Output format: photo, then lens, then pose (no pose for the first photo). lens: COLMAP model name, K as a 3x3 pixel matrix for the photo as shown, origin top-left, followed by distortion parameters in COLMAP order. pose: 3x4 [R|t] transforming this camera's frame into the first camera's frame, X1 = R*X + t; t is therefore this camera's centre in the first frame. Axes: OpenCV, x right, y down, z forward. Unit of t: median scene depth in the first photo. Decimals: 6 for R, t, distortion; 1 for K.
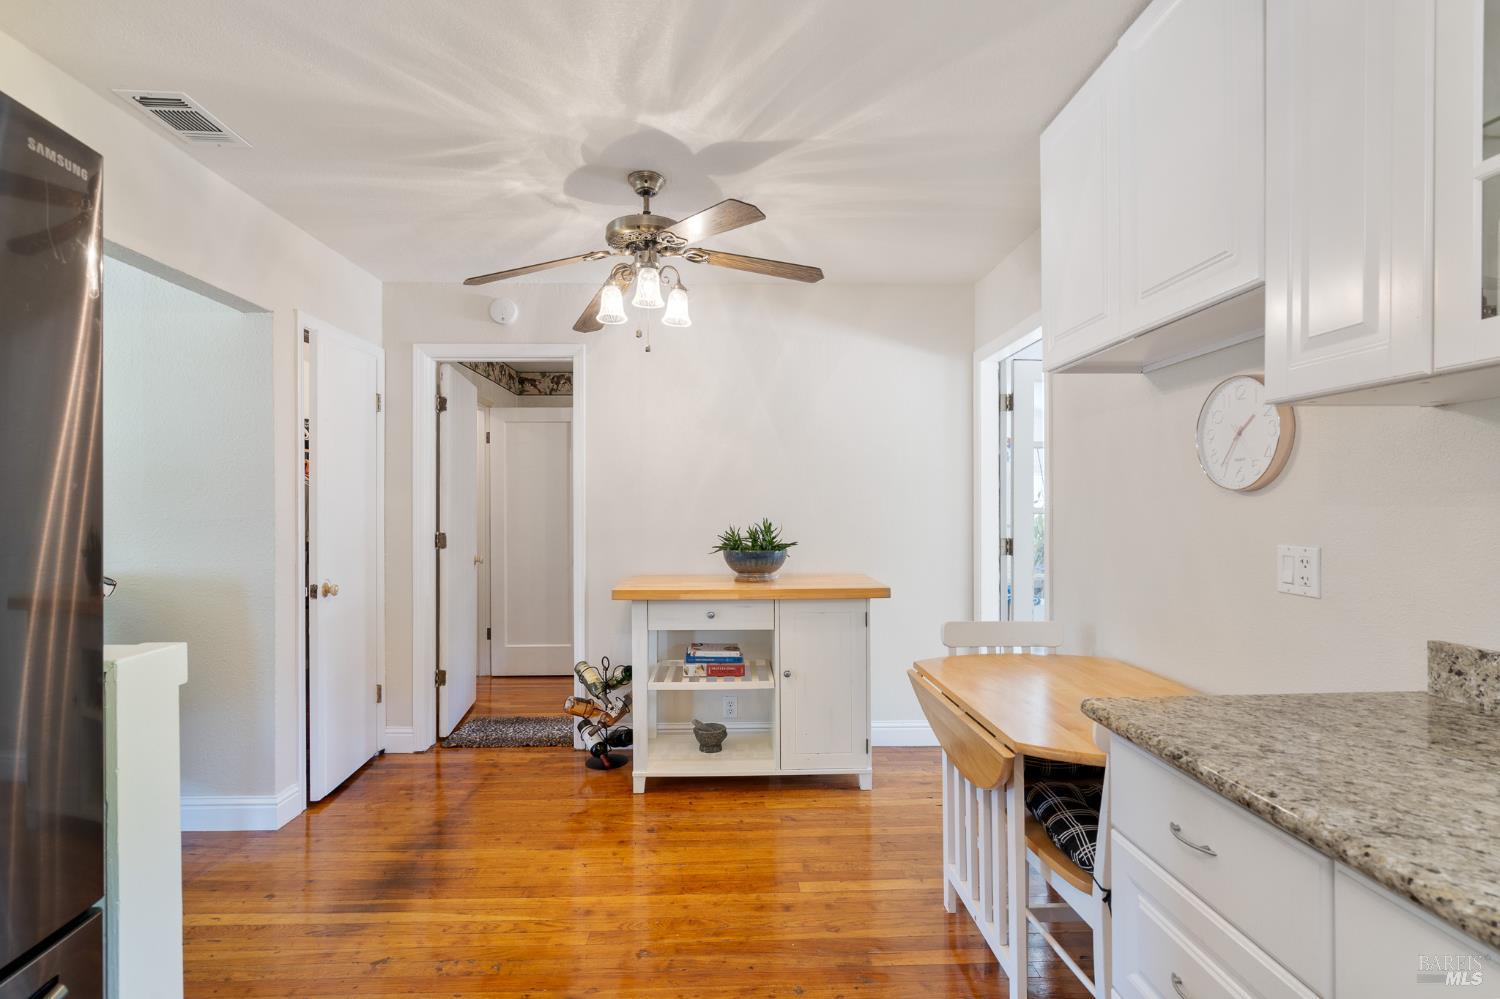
lens RADIAL K [[682.3, 0, 752.8], [0, 682.3, 514.1], [0, 0, 1]] dist [-0.002224, 0.002967]
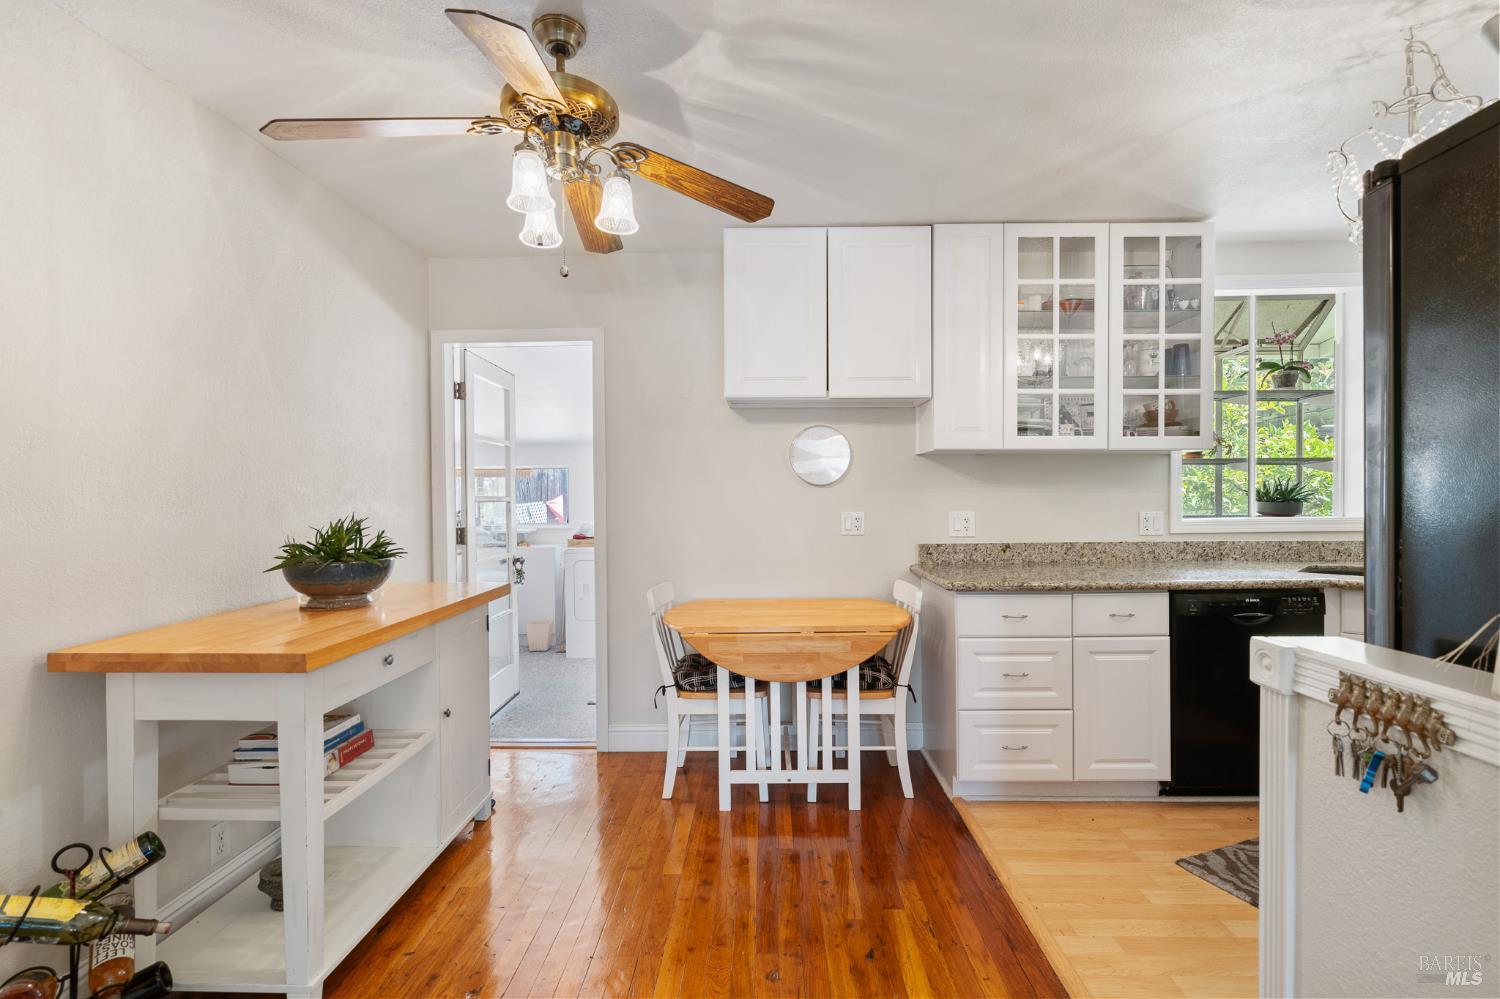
lens RADIAL K [[682.3, 0, 746.3], [0, 682.3, 499.5], [0, 0, 1]] dist [-0.002224, 0.002967]
pose [[0.064474, -0.003916, 0.997912, -1.302760], [0.015096, 0.999882, 0.002948, -0.002548], [-0.997805, 0.014874, 0.064526, 1.170660]]
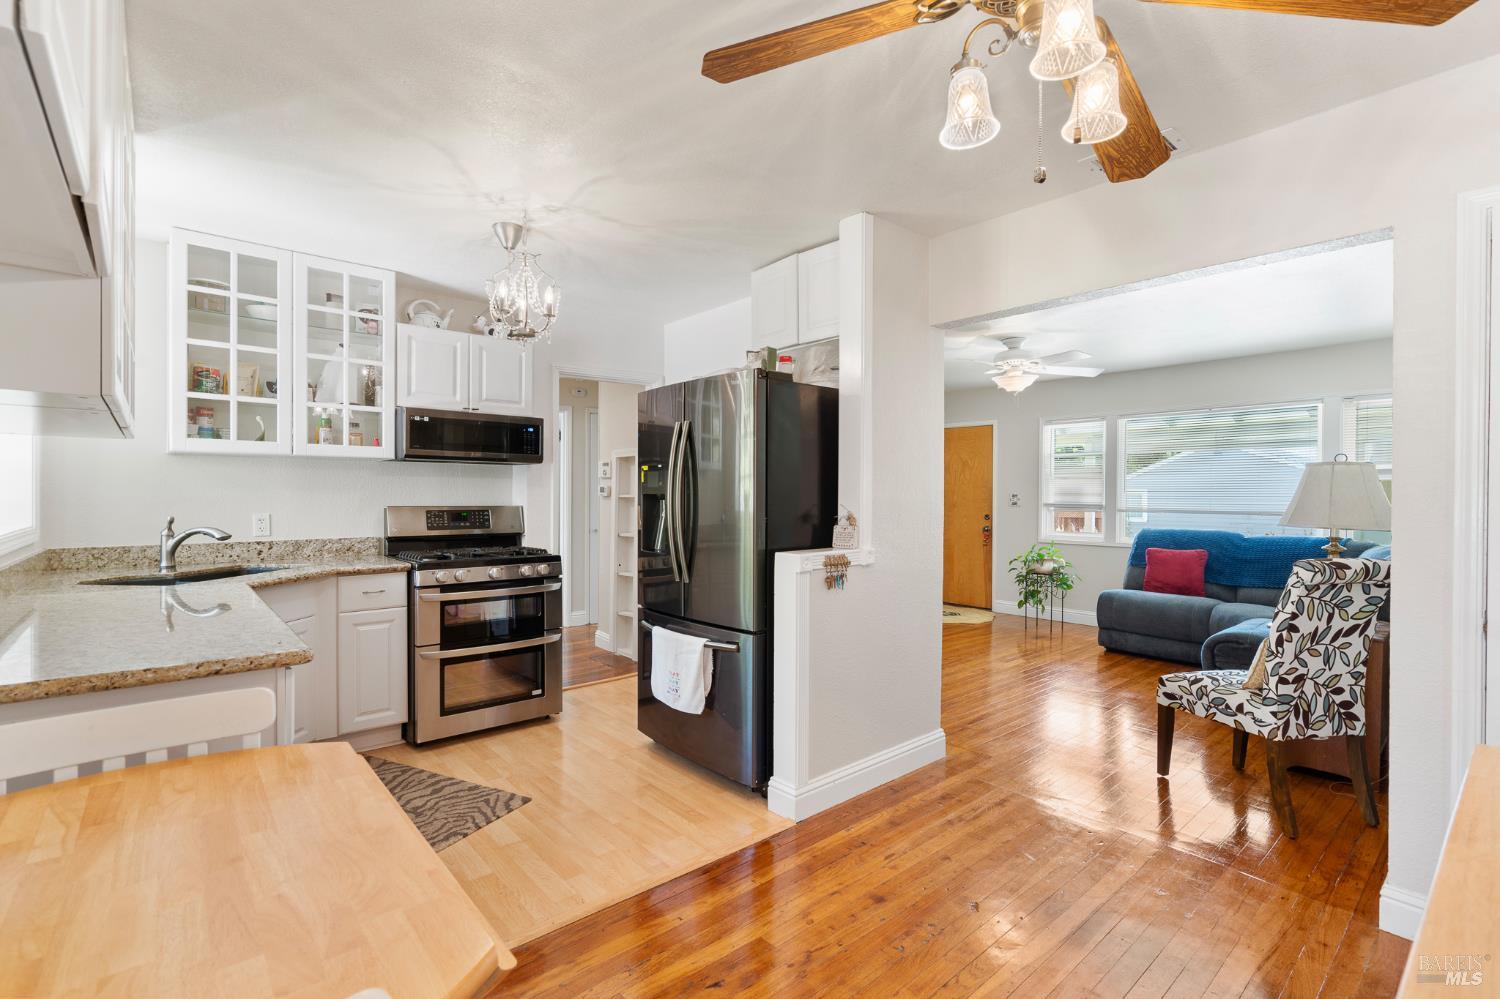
lens RADIAL K [[682.3, 0, 746.8], [0, 682.3, 498.5], [0, 0, 1]] dist [-0.002224, 0.002967]
pose [[-0.786171, 0.005704, -0.617983, 0.489285], [-0.002986, 0.999911, 0.013028, -0.012781], [0.618002, 0.012087, -0.786083, 1.918937]]
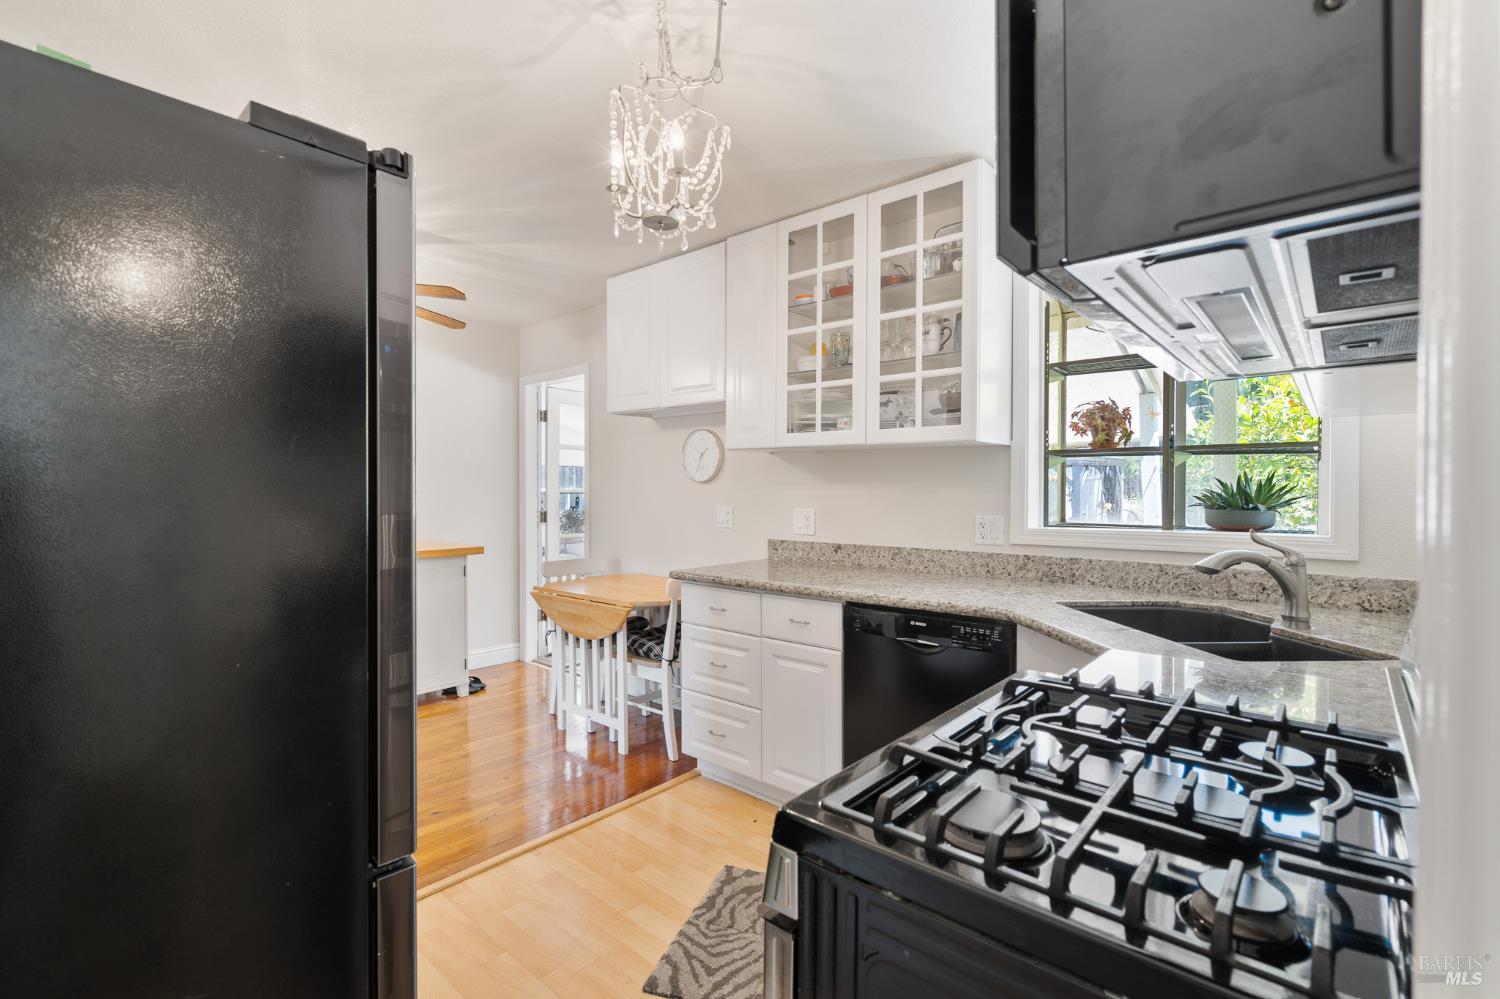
lens RADIAL K [[682.3, 0, 740.5], [0, 682.3, 492.3], [0, 0, 1]] dist [-0.002224, 0.002967]
pose [[0.693682, 0.002011, 0.720278, -0.815099], [0.000552, 0.999994, -0.003323, 0.005582], [-0.720281, 0.002702, 0.693677, -0.629432]]
